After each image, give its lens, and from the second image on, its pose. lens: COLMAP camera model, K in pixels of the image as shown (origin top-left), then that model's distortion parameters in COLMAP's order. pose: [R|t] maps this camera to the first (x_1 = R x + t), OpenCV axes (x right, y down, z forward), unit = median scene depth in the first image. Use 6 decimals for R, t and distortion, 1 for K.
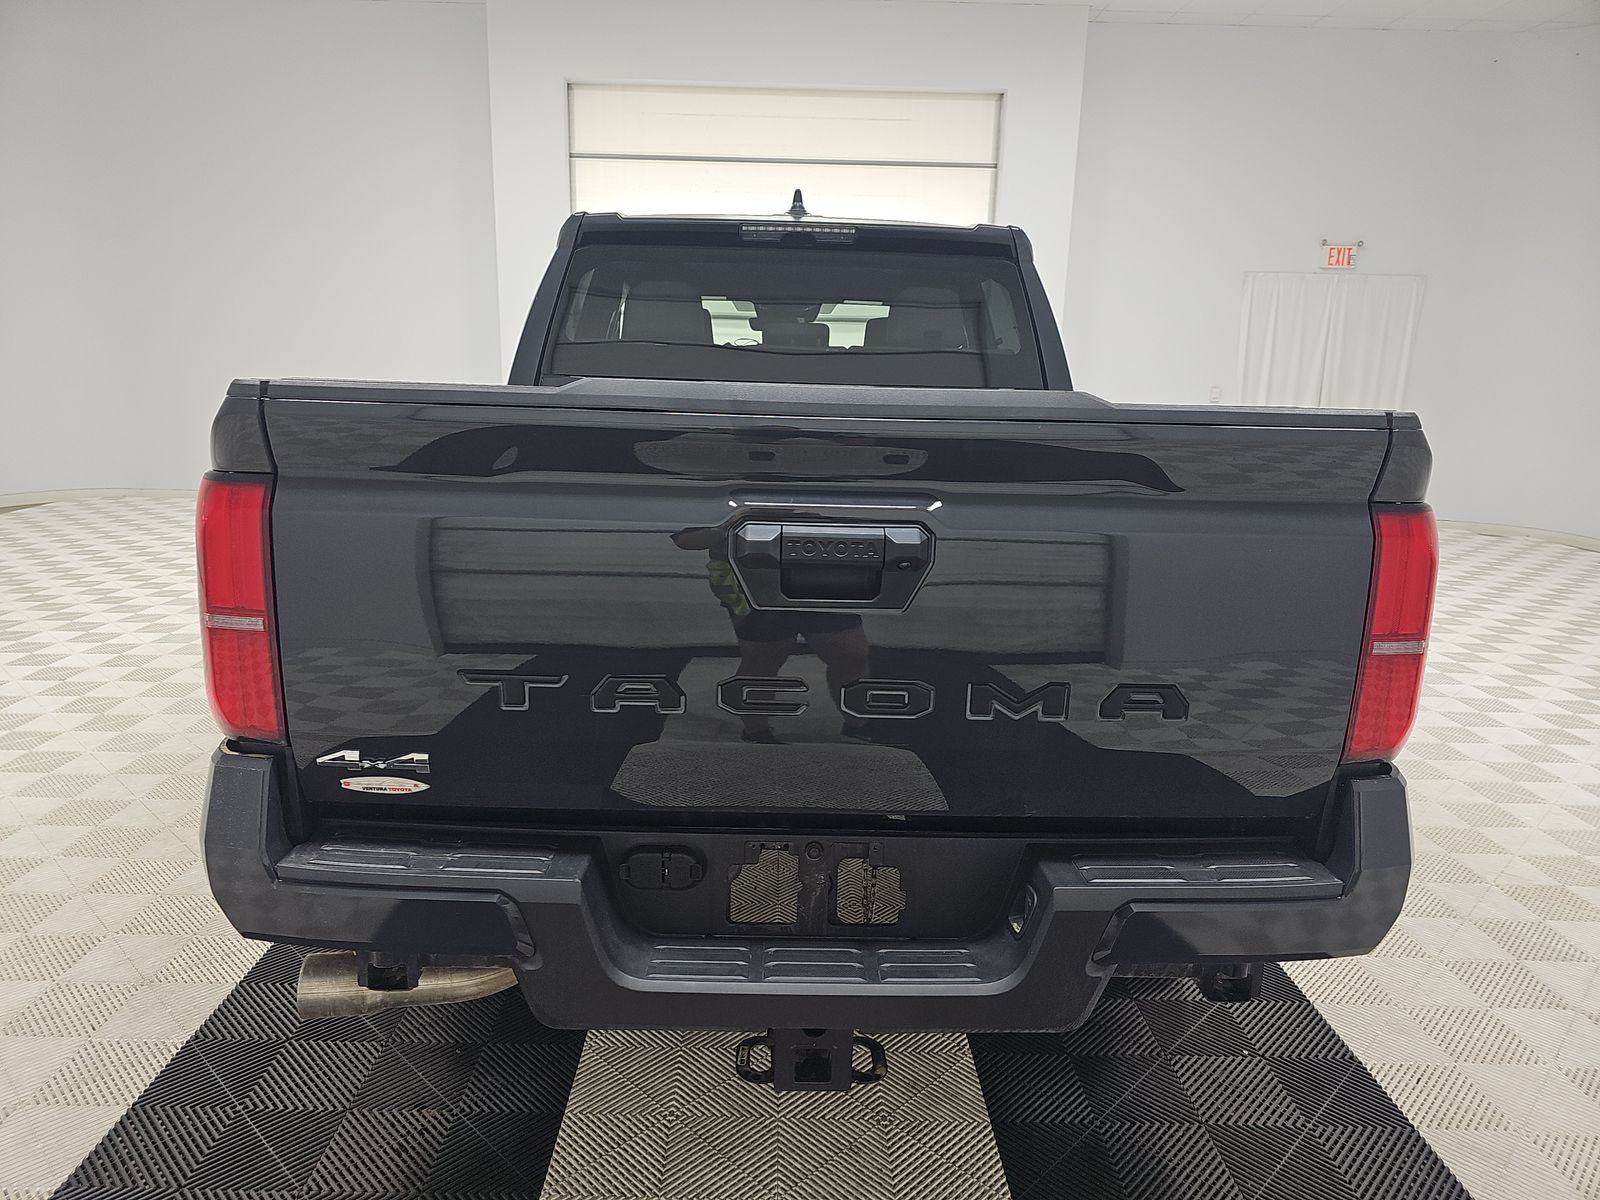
lens RADIAL K [[1060.9, 0, 800.2], [0, 1060.9, 609.7], [0, 0, 1]] dist [0.027227, -0.007992]
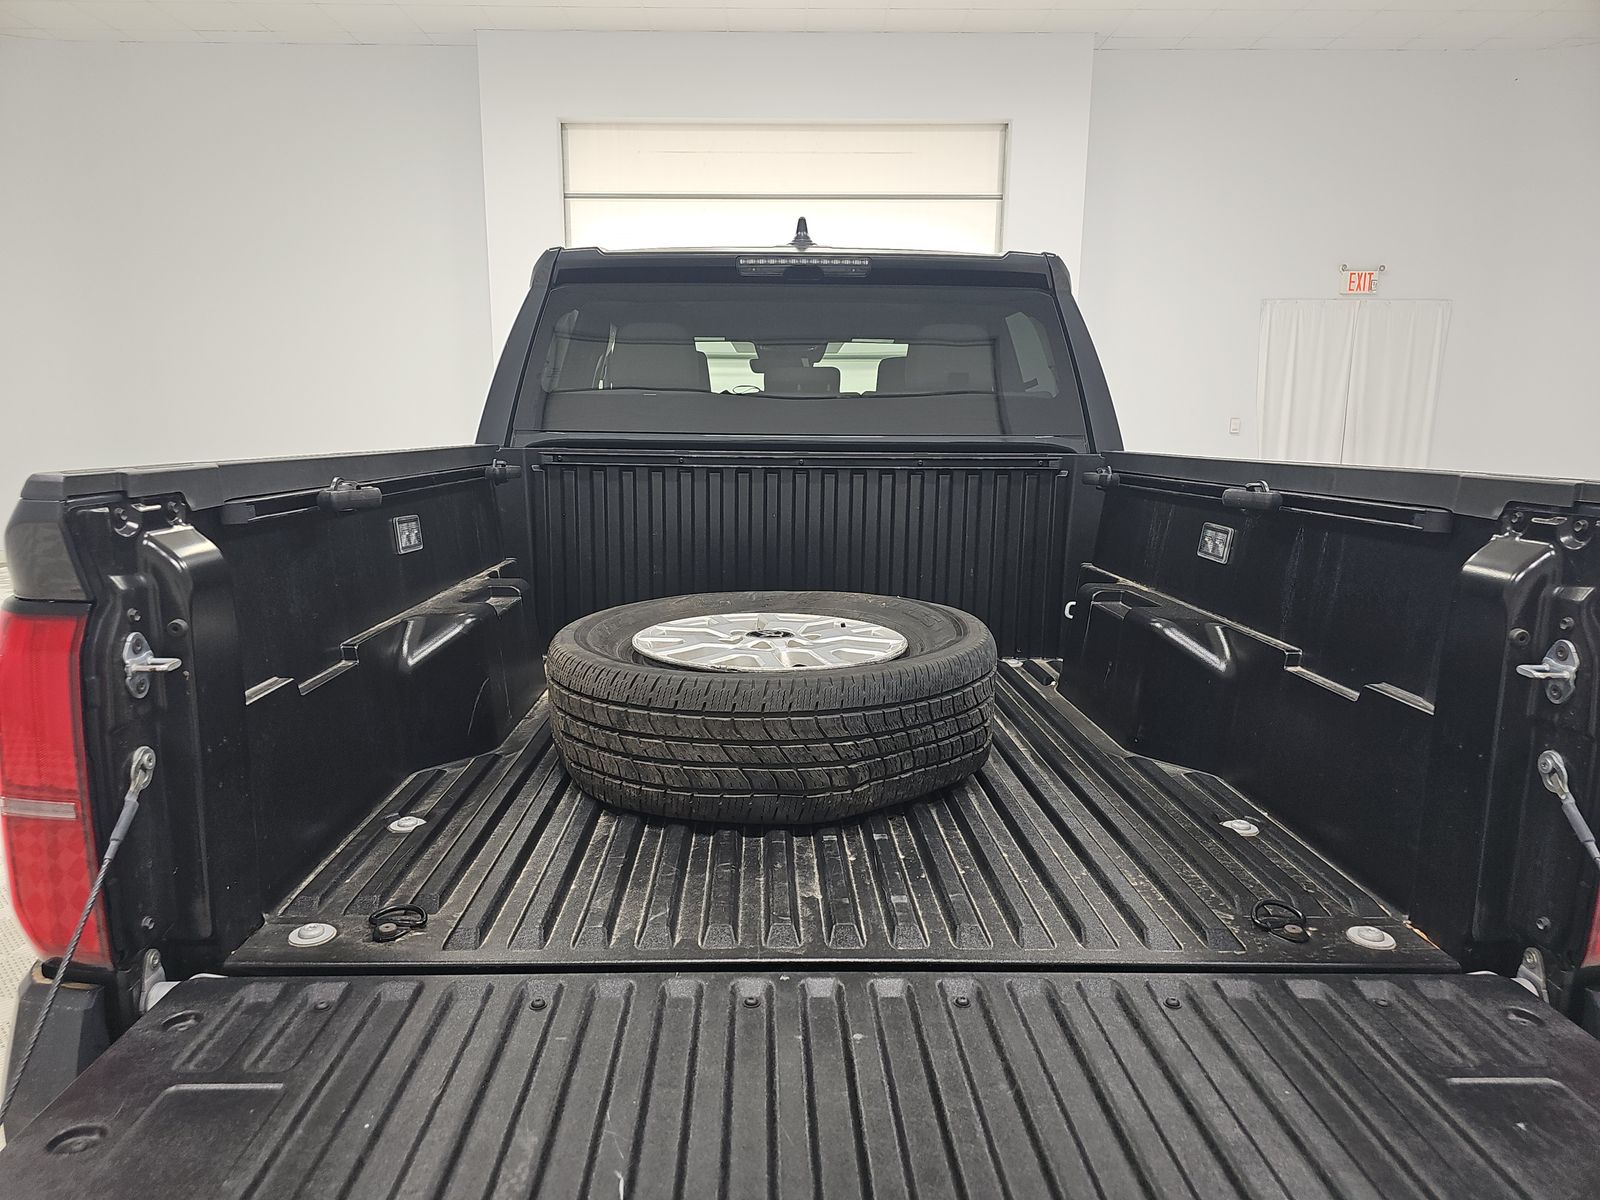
lens RADIAL K [[1060.9, 0, 793.2], [0, 1060.9, 598.6], [0, 0, 1]] dist [0.027227, -0.007992]
pose [[0.999792, -0.016868, -0.011482, -0.004144], [0.016384, 0.999025, -0.041001, -0.037158], [0.012162, 0.040805, 0.999093, 0.114388]]
